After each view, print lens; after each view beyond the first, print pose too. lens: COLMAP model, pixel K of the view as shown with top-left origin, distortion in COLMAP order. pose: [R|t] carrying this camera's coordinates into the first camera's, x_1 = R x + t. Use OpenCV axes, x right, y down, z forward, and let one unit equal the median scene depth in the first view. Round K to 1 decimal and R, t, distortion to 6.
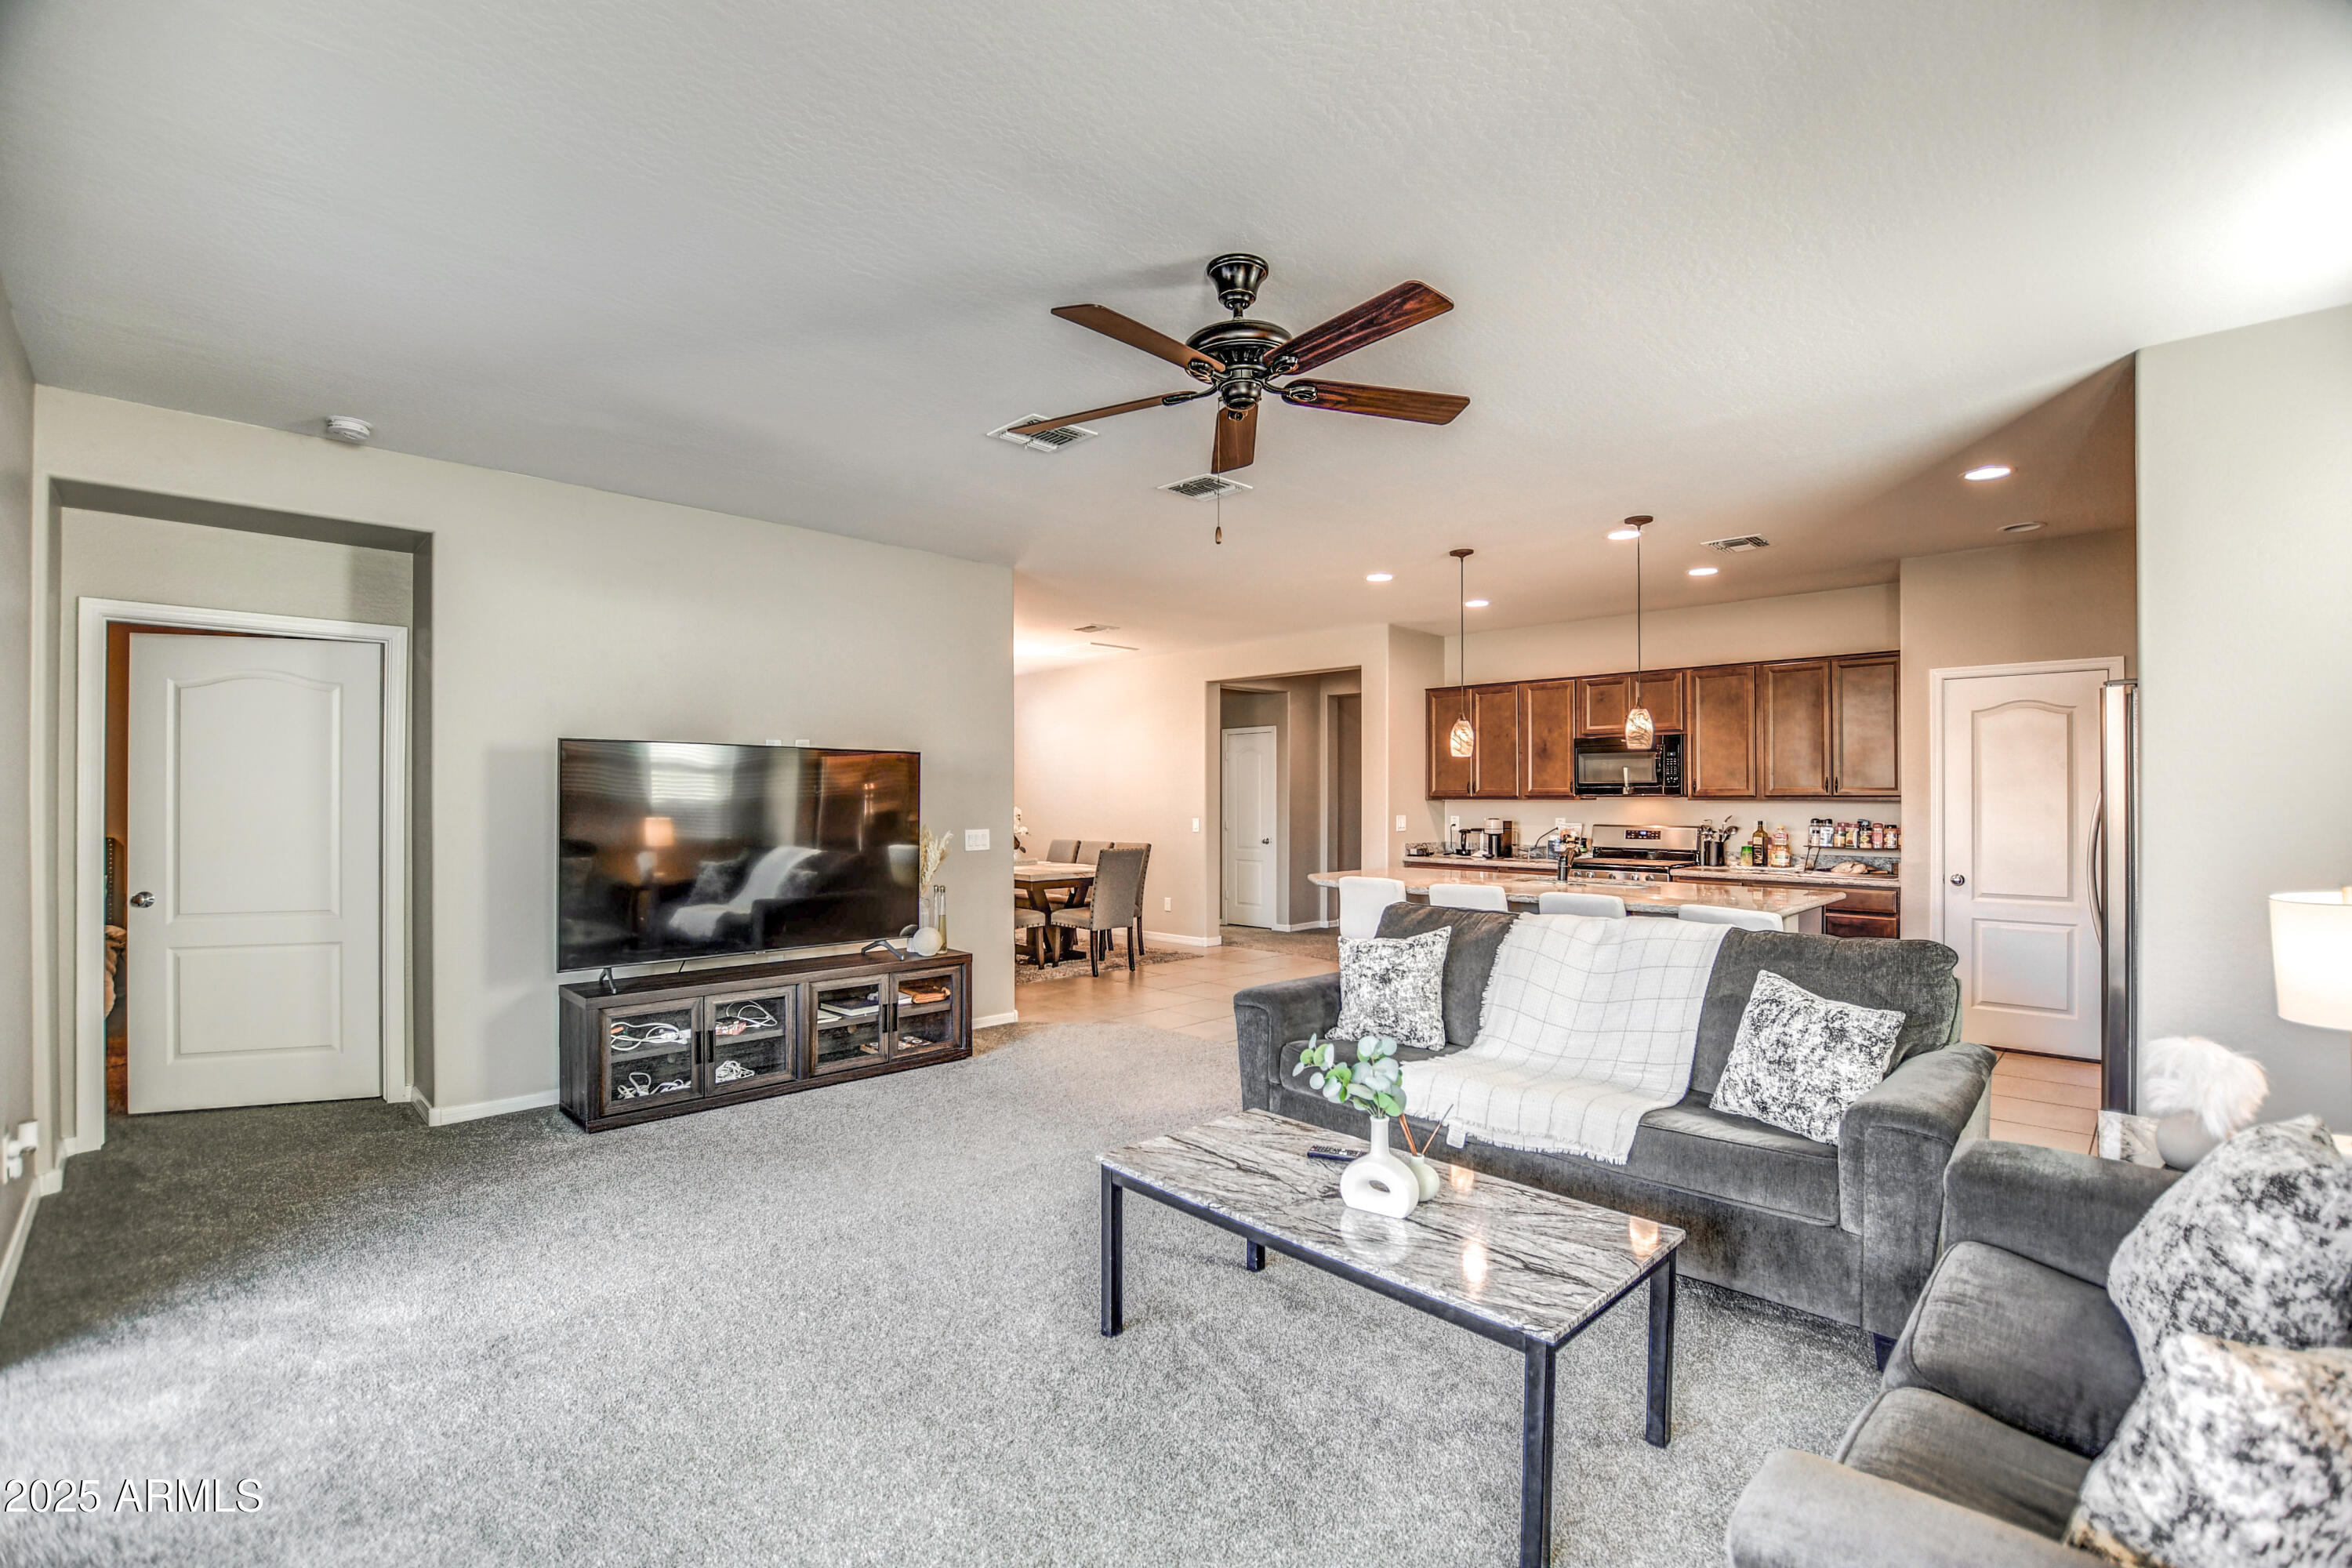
lens RADIAL K [[1028.4, 0, 1168.1], [0, 1028.4, 794.1], [0, 0, 1]] dist [-0.022767, -0.000374]
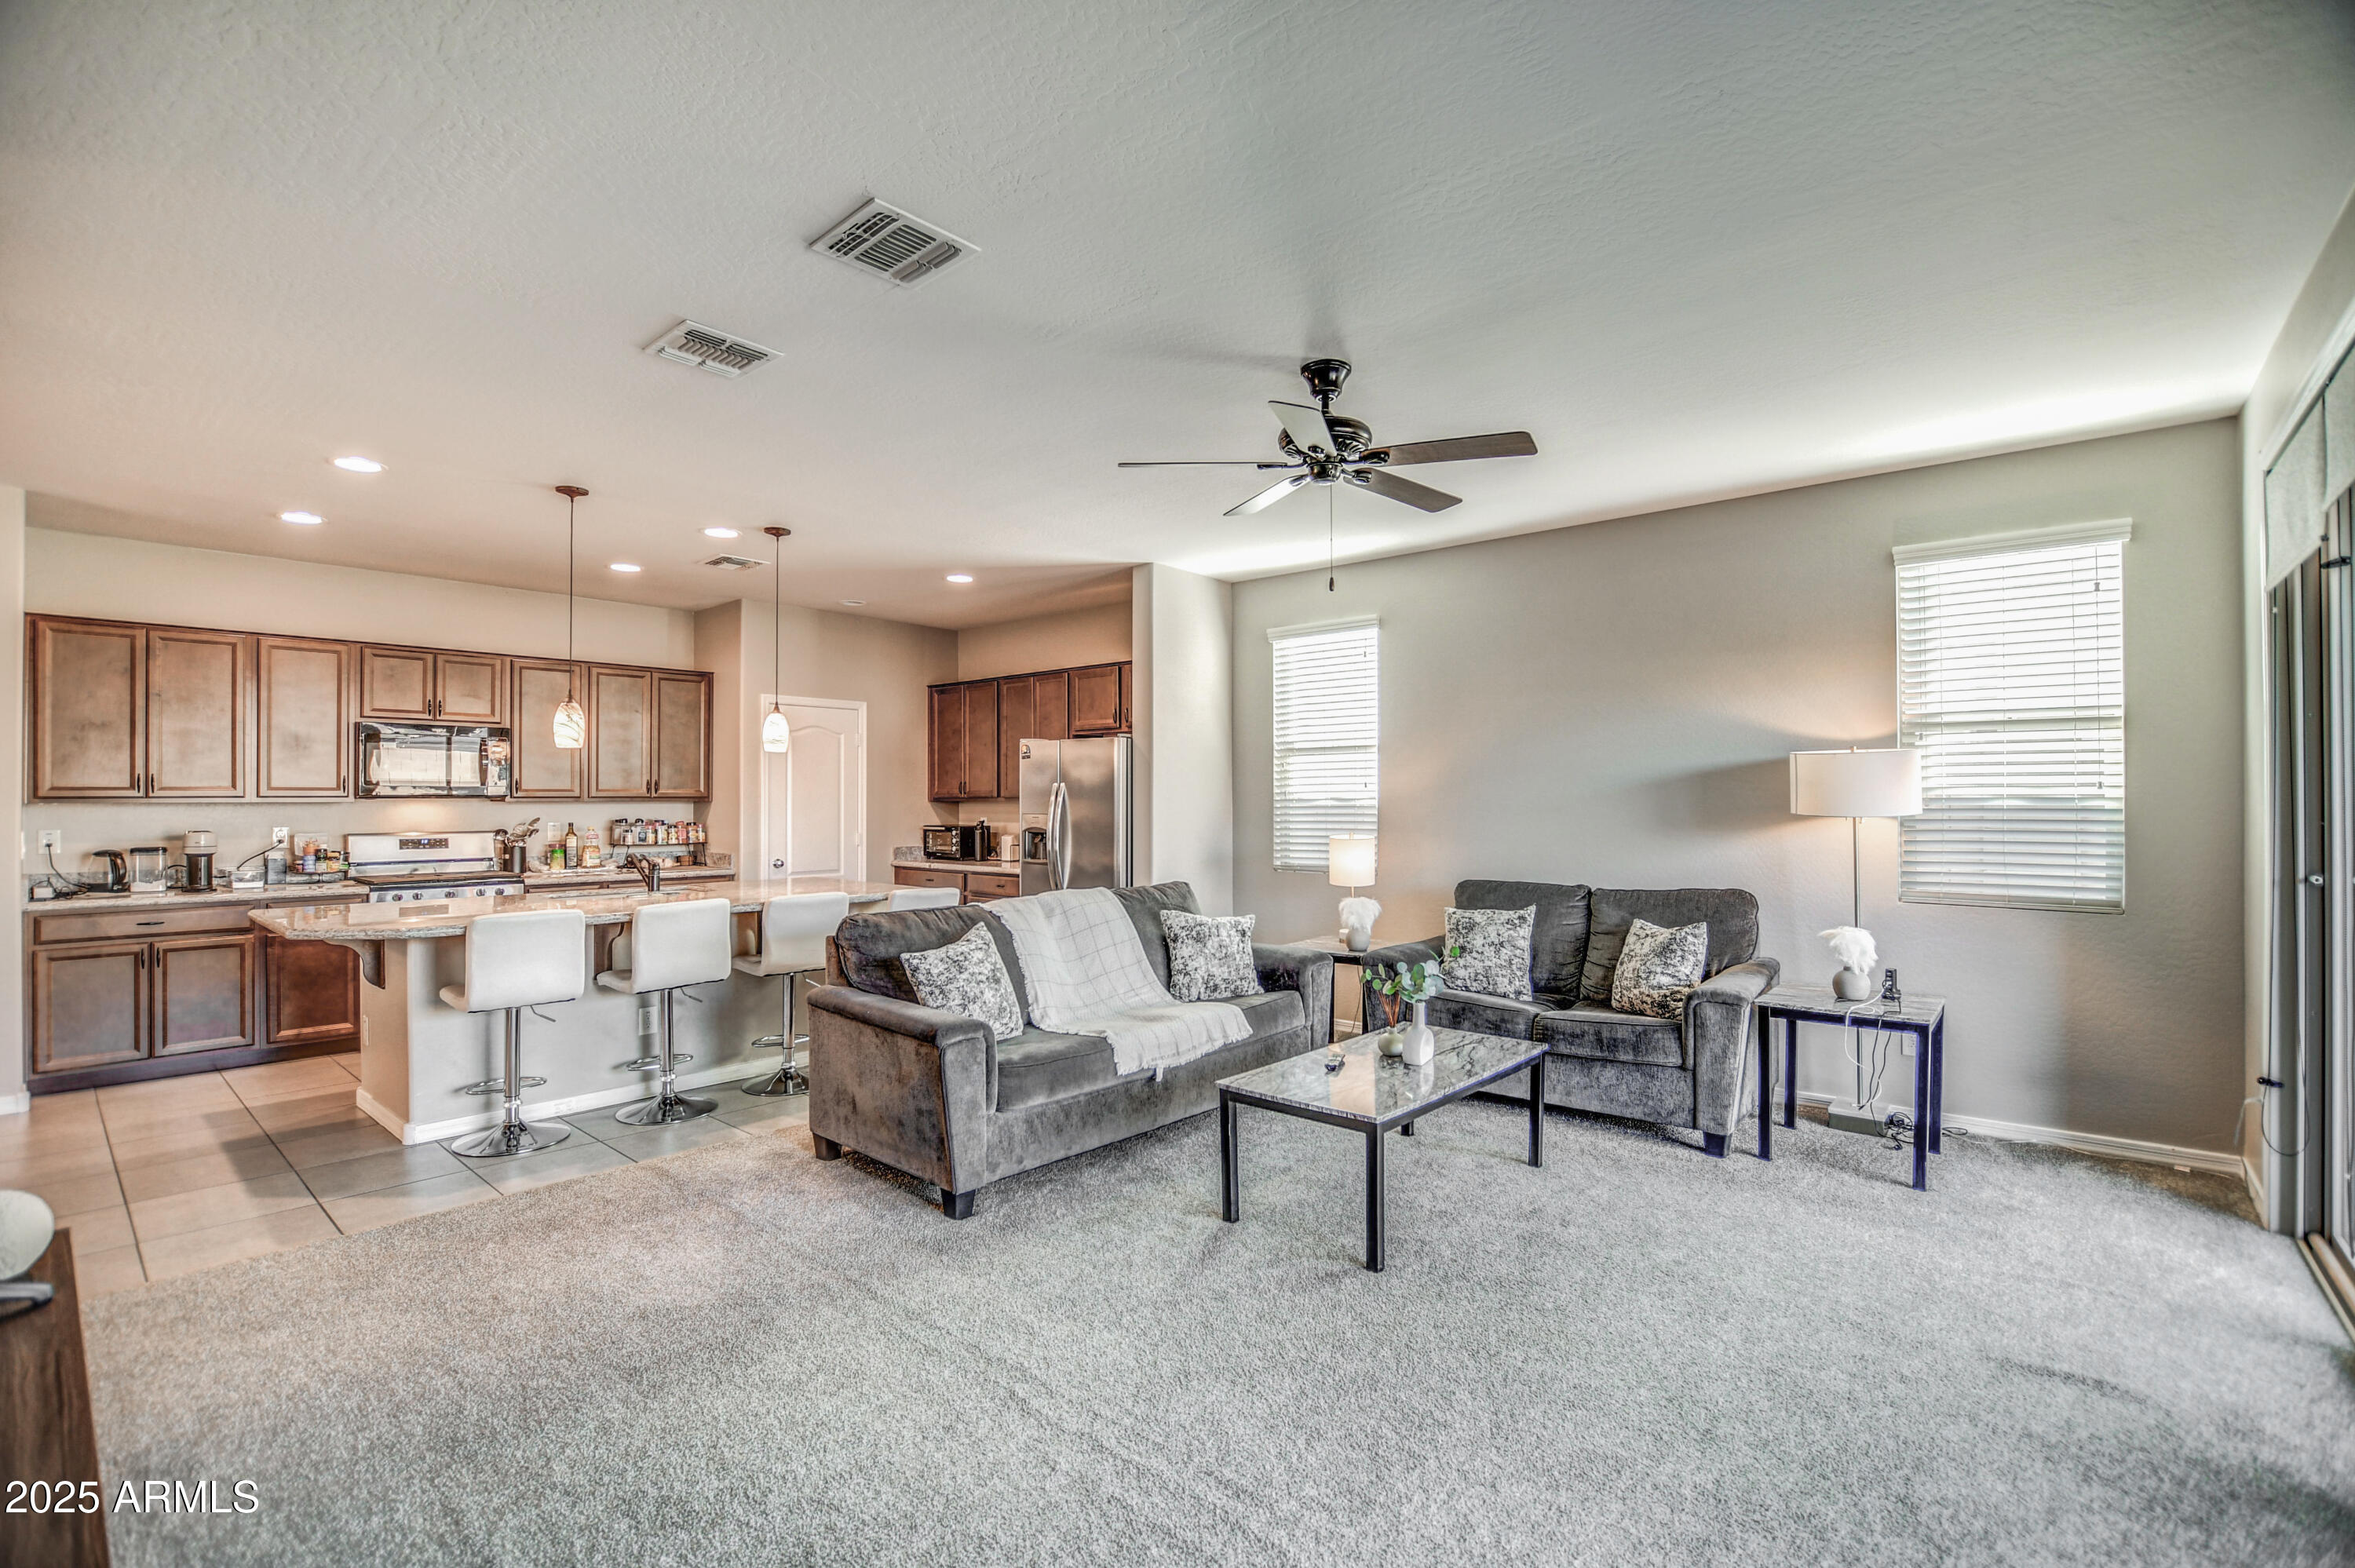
lens RADIAL K [[1036.2, 0, 1180.6], [0, 1036.2, 790.6], [0, 0, 1]] dist [-0.029079, 0.000319]
pose [[-0.083639, 0.006986, 0.996472, -0.475351], [-0.002119, 0.999972, -0.007189, 0.001764], [-0.996494, -0.002712, -0.083622, 0.526968]]
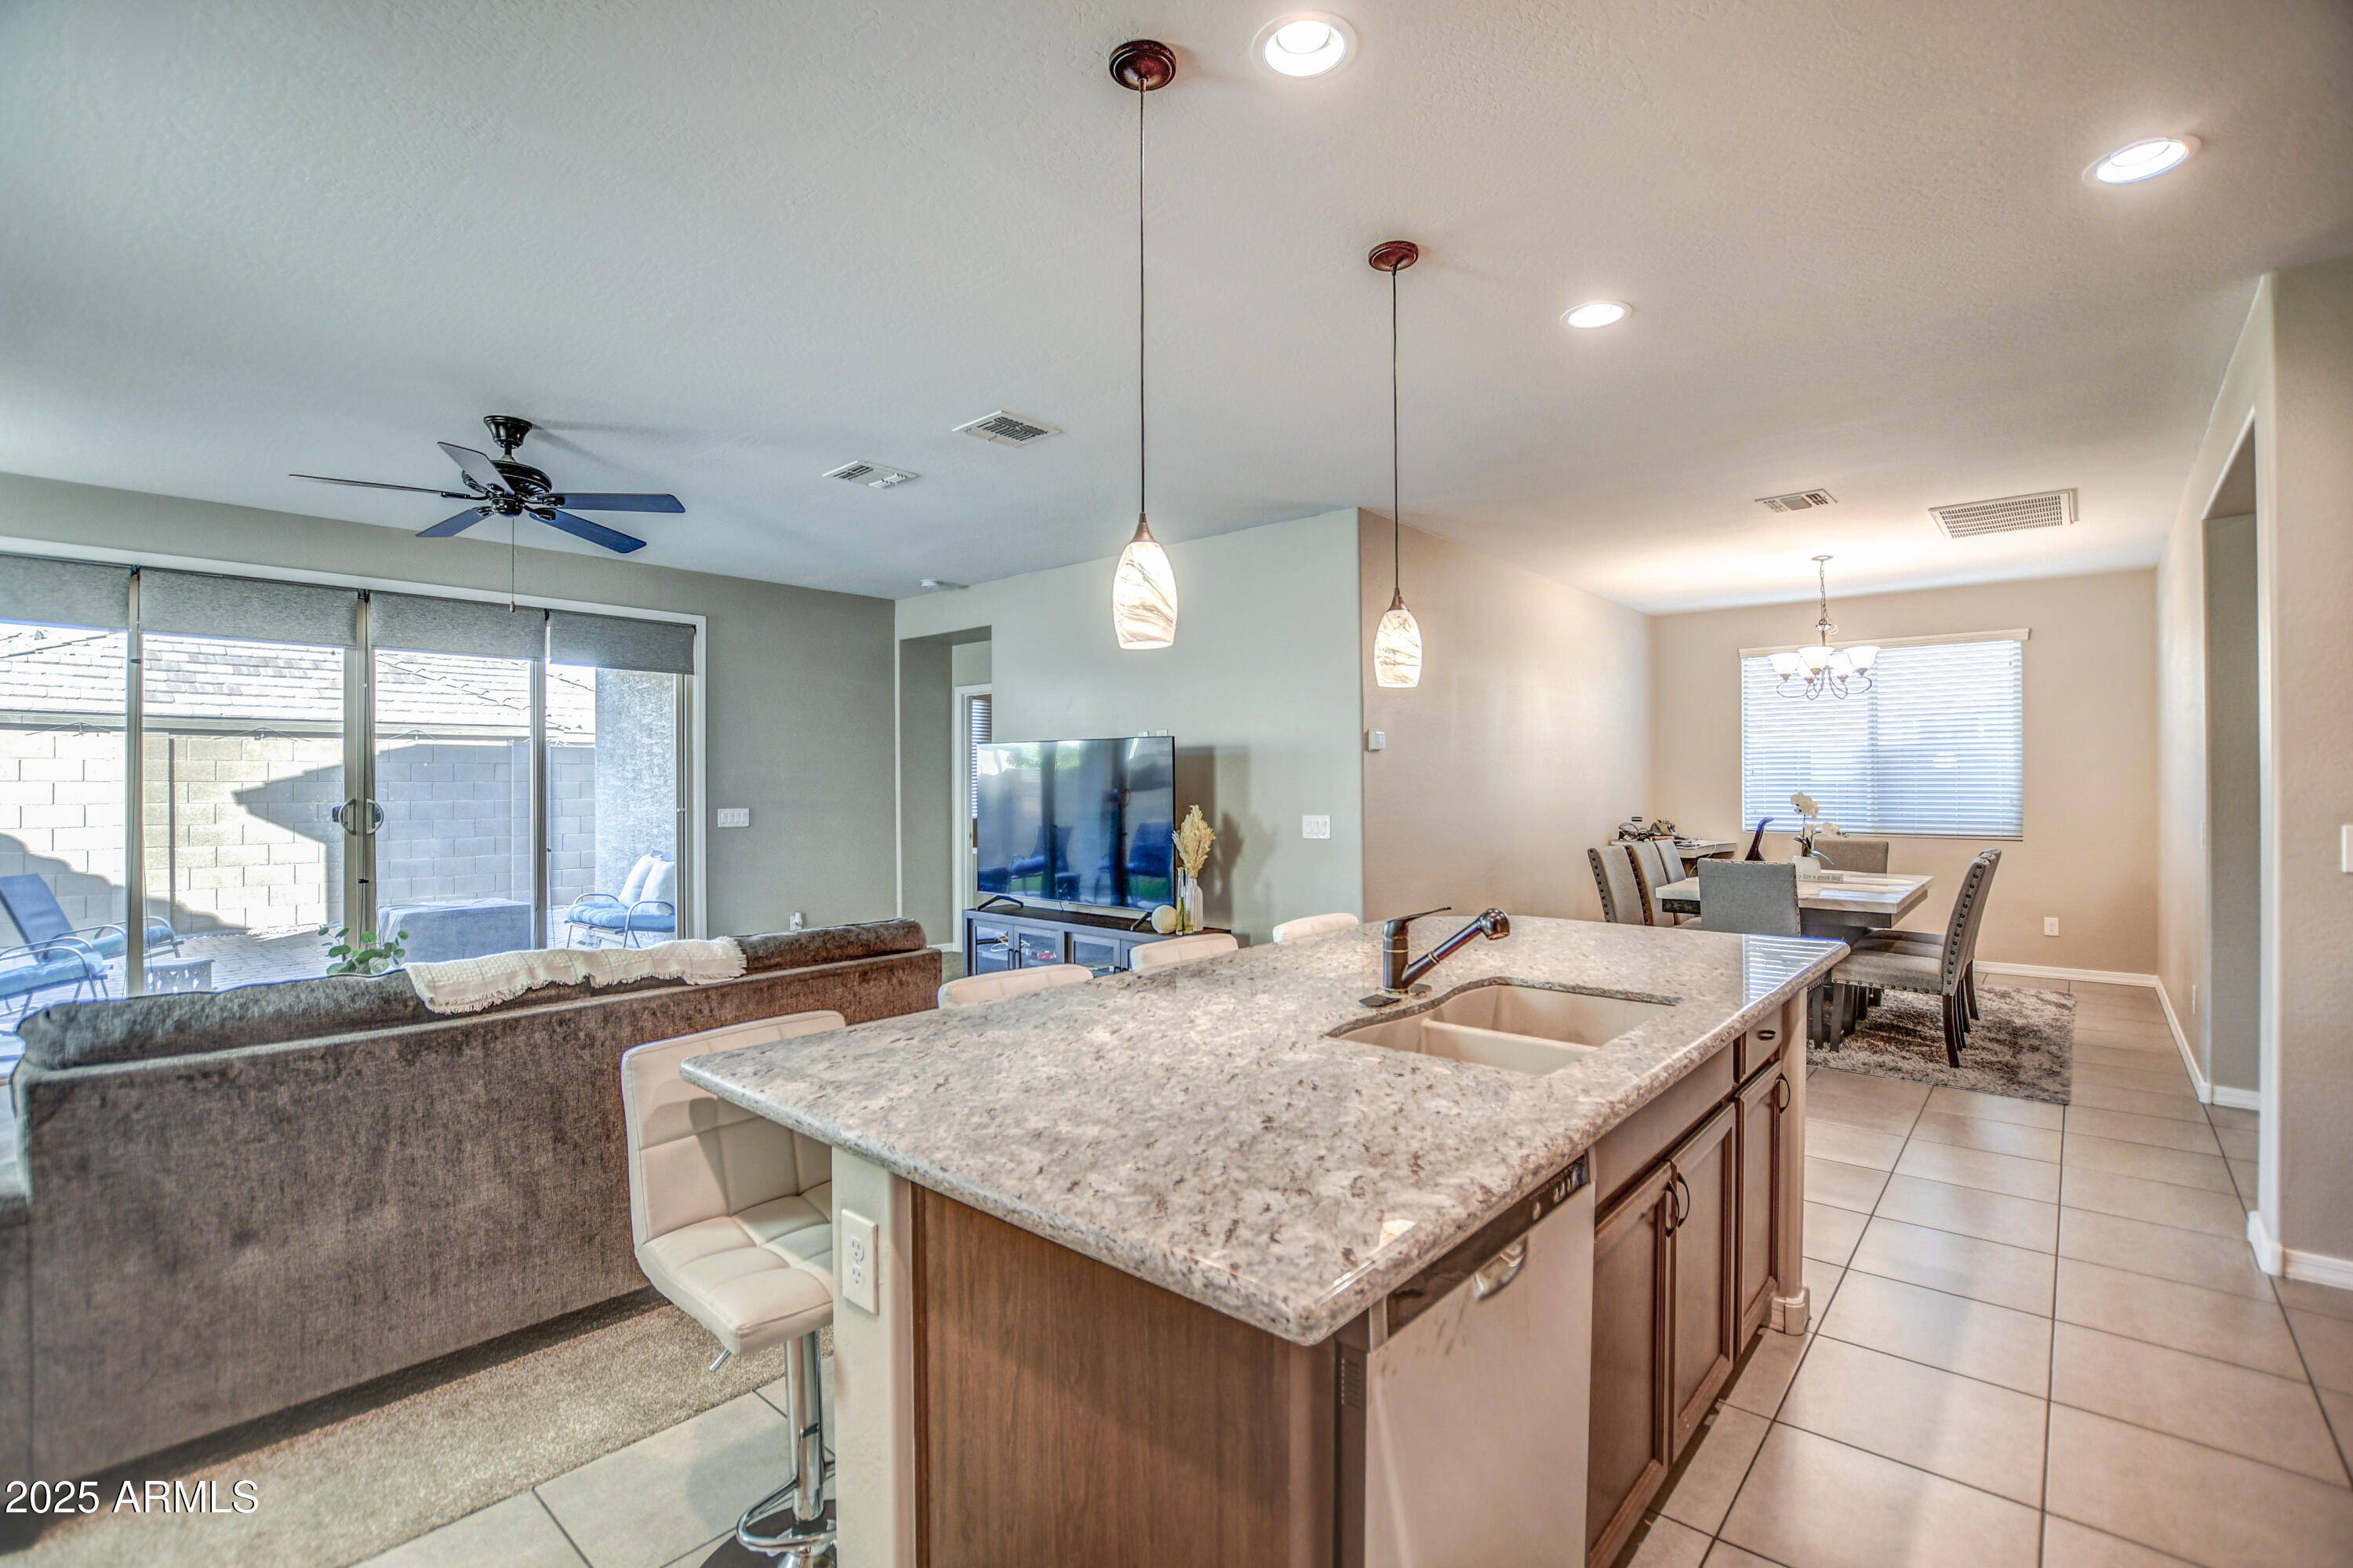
lens RADIAL K [[1040.7, 0, 1164.6], [0, 1040.7, 778.8], [0, 0, 1]] dist [-0.025086, -0.000151]
pose [[0.063214, -0.007826, -0.997969, 0.658731], [0.007215, 0.999947, -0.007384, 0.008360], [0.997974, -0.006734, 0.063268, 0.764277]]
